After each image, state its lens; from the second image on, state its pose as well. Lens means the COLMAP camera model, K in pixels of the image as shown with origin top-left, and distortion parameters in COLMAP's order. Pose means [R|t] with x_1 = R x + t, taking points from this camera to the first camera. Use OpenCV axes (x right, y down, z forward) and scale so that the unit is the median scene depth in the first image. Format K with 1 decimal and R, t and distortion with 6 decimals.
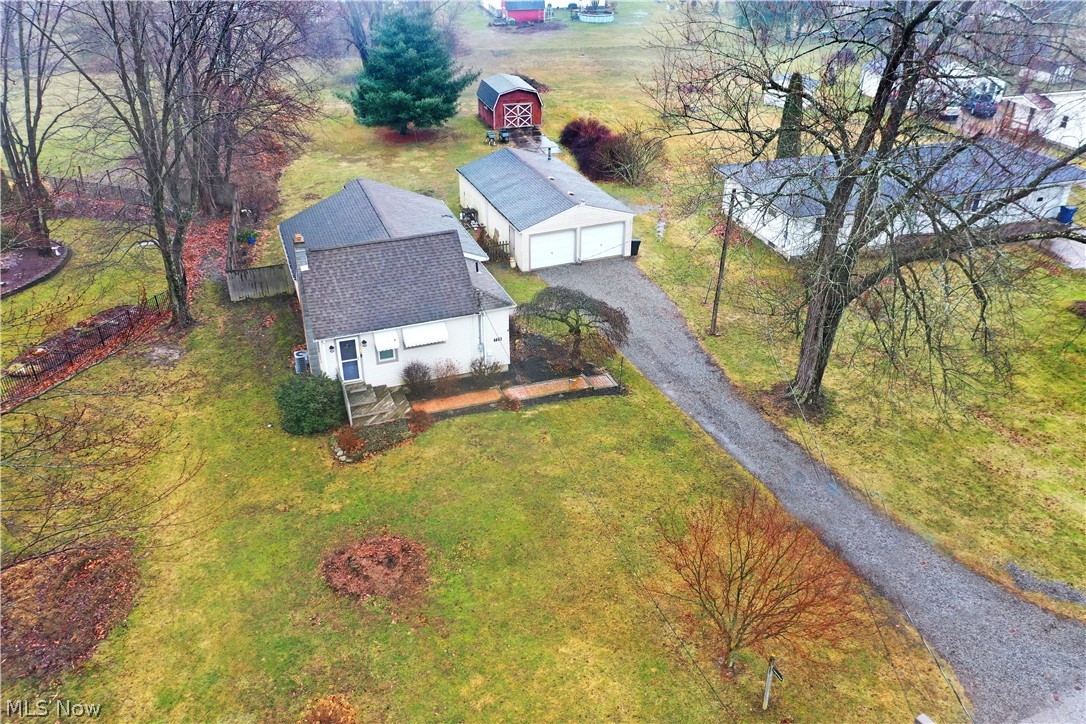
lens RADIAL K [[862.0, 0, 543.0], [0, 862.0, 362.0], [0, 0, 1]] dist [0.020283, 0.001243]
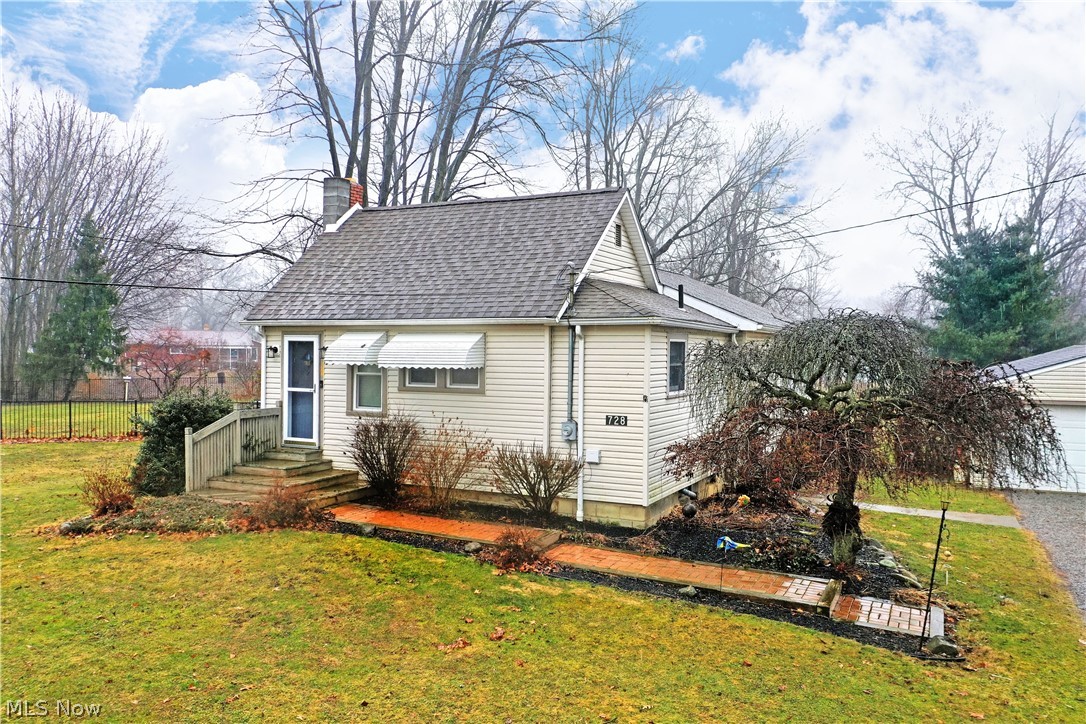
lens RADIAL K [[862.0, 0, 543.0], [0, 862.0, 362.0], [0, 0, 1]] dist [0.020283, 0.001243]
pose [[0.682652, 0.017220, -0.730541, 0.171199], [-0.370761, 0.869649, -0.325957, 0.073839], [0.629700, 0.493371, 0.600052, 0.660593]]
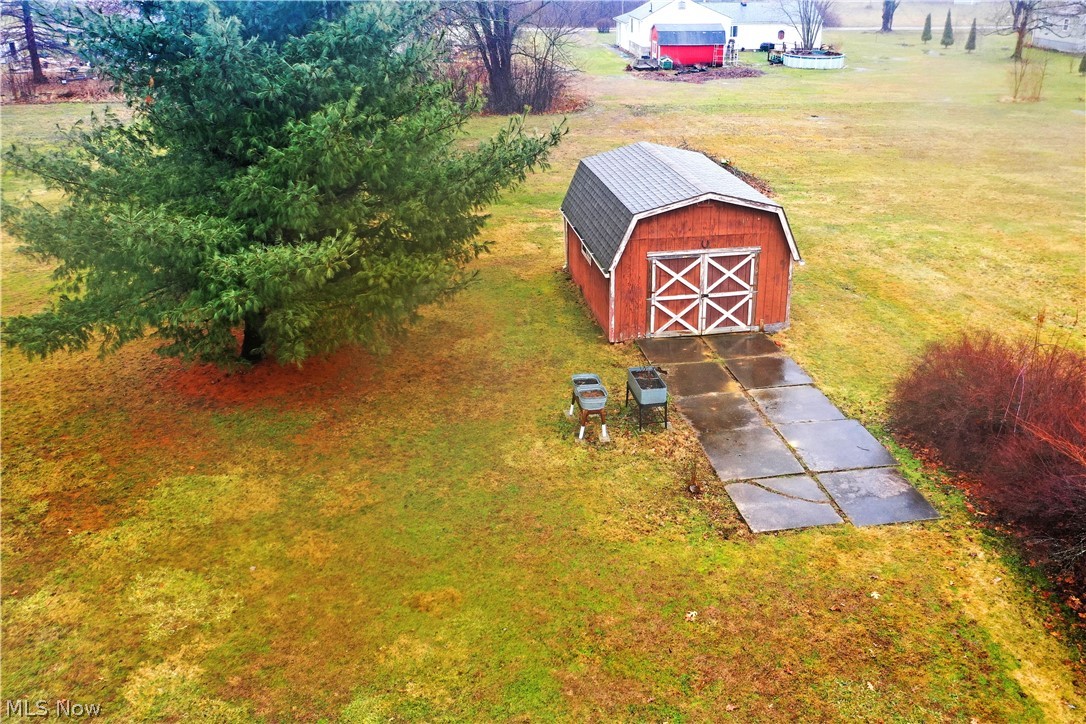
lens RADIAL K [[966.6, 0, 605.5], [0, 966.6, 317.6], [0, 0, 1]] dist [0.008983, 0.001820]
pose [[0.996098, 0.035444, -0.080822, -0.060959], [-0.047423, 0.987321, -0.151486, -0.409649], [0.074428, 0.154727, 0.985150, 1.248147]]
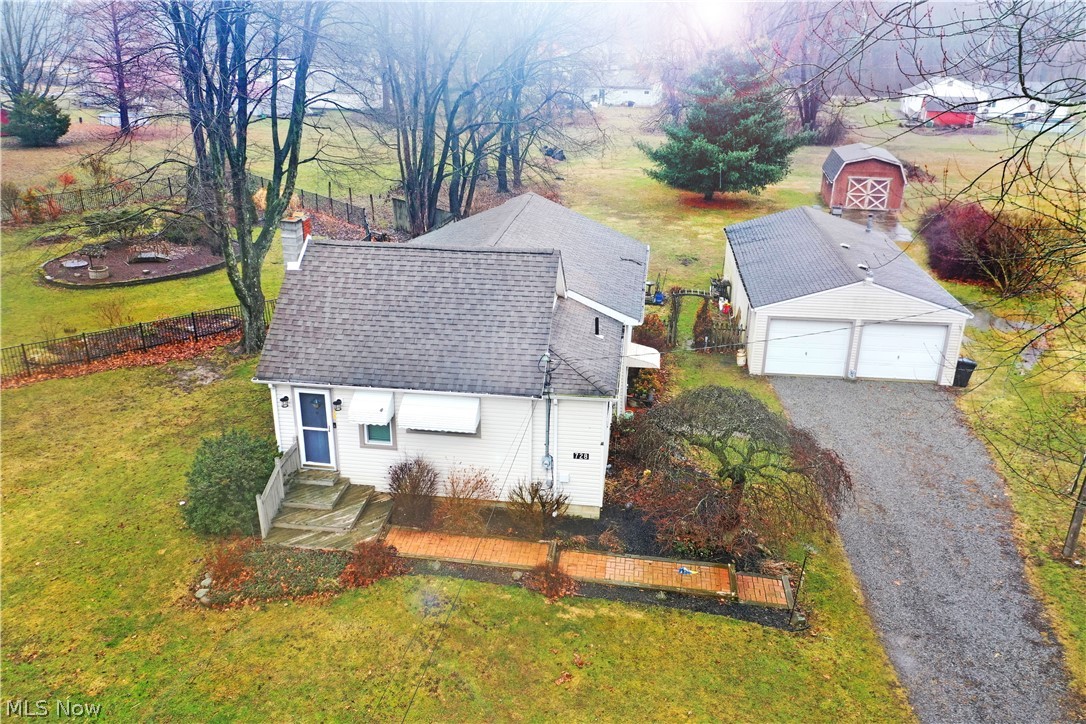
lens RADIAL K [[862.0, 0, 543.0], [0, 862.0, 362.0], [0, 0, 1]] dist [0.020283, 0.001243]
pose [[0.881700, 0.181687, -0.435425, 0.132713], [-0.241268, 0.966714, -0.085173, -0.027428], [0.405457, 0.180151, 0.896186, 0.439333]]
